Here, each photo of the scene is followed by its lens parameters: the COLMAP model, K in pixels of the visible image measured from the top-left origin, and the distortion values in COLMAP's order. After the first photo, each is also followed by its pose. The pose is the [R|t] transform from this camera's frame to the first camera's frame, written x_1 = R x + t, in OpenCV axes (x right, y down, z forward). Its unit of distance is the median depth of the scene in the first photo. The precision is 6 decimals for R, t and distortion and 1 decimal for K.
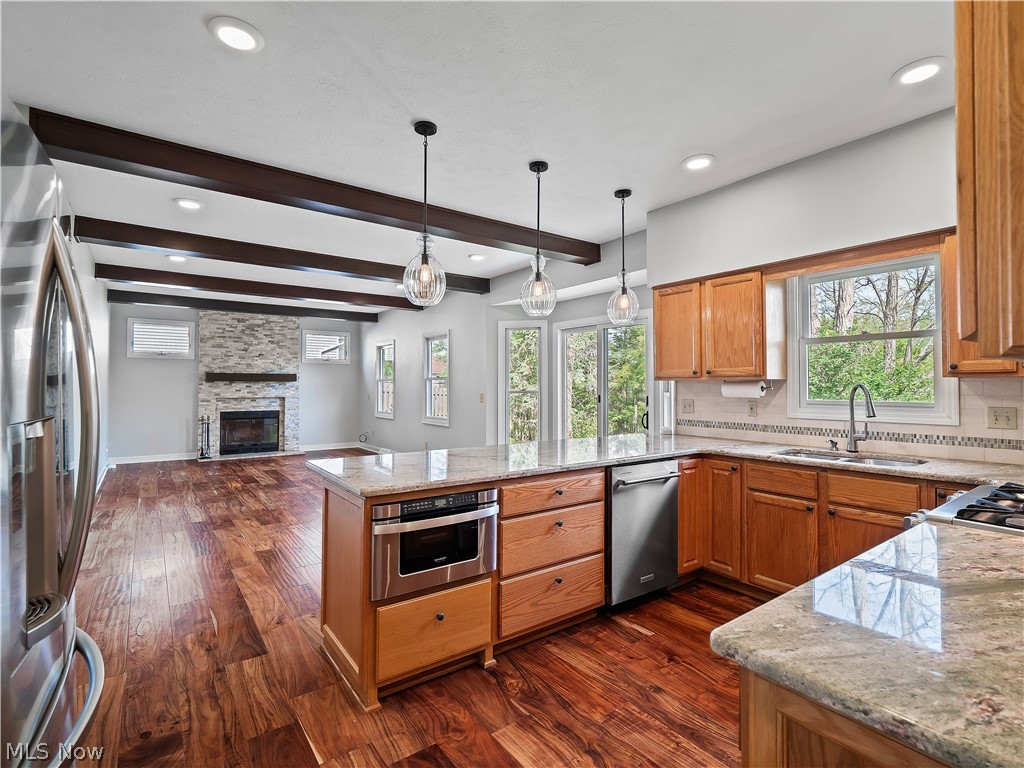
lens RADIAL K [[499.6, 0, 514.1], [0, 499.6, 379.8], [0, 0, 1]] dist [-0.003372, -0.000742]
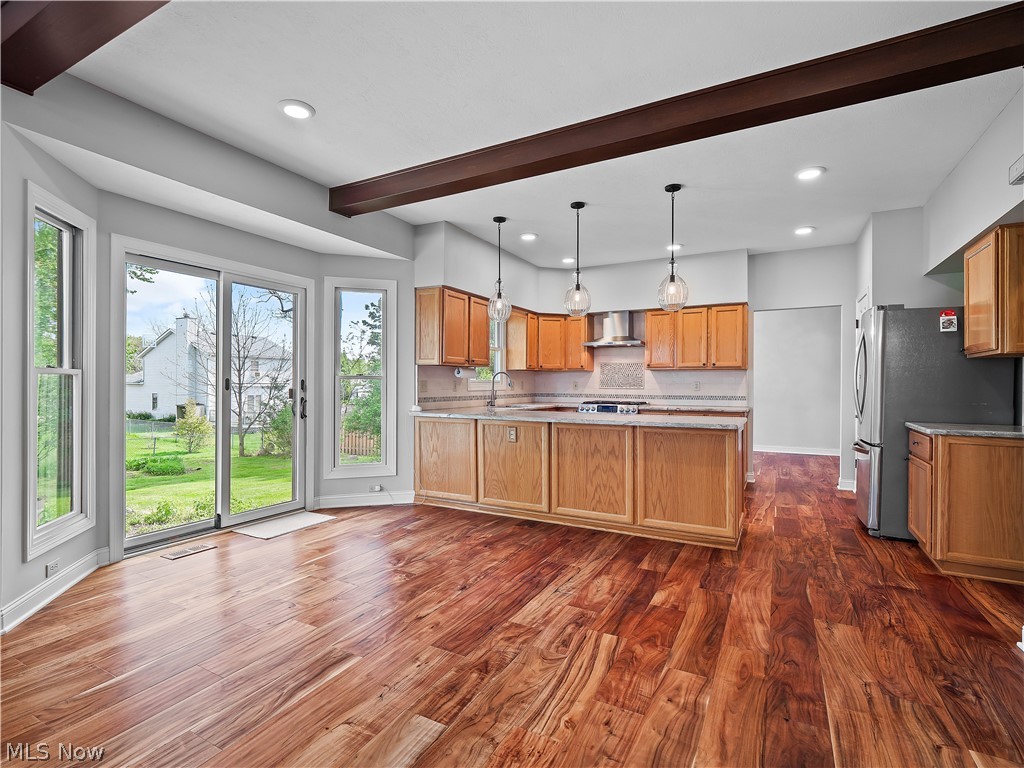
lens RADIAL K [[497.5, 0, 509.9], [0, 497.5, 386.9], [0, 0, 1]] dist [-0.002582, -0.001660]
pose [[-0.420326, -0.005145, 0.907359, -0.959648], [-0.013185, 0.999913, -0.000438, 0.059658], [-0.907277, -0.012148, -0.420357, 1.507013]]
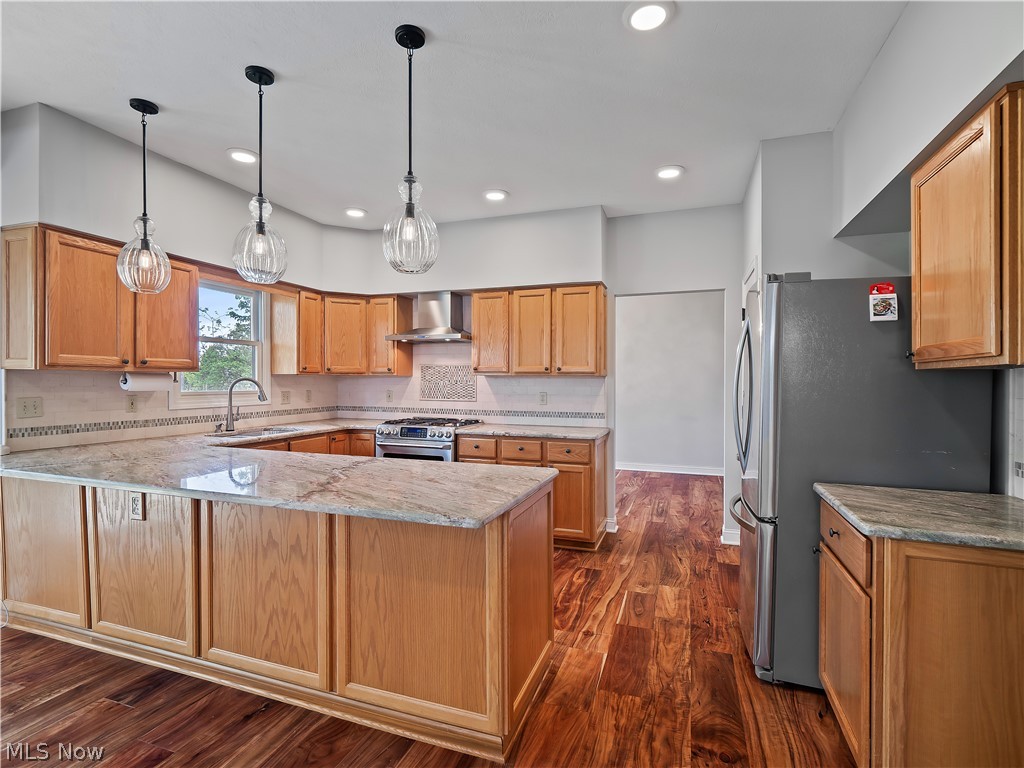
lens RADIAL K [[499.6, 0, 514.1], [0, 499.6, 379.8], [0, 0, 1]] dist [-0.003372, -0.000742]
pose [[-0.560855, -0.000157, 0.827914, -0.661084], [-0.014549, 0.999847, -0.009666, 0.014107], [-0.827786, -0.017467, -0.560771, 0.954757]]
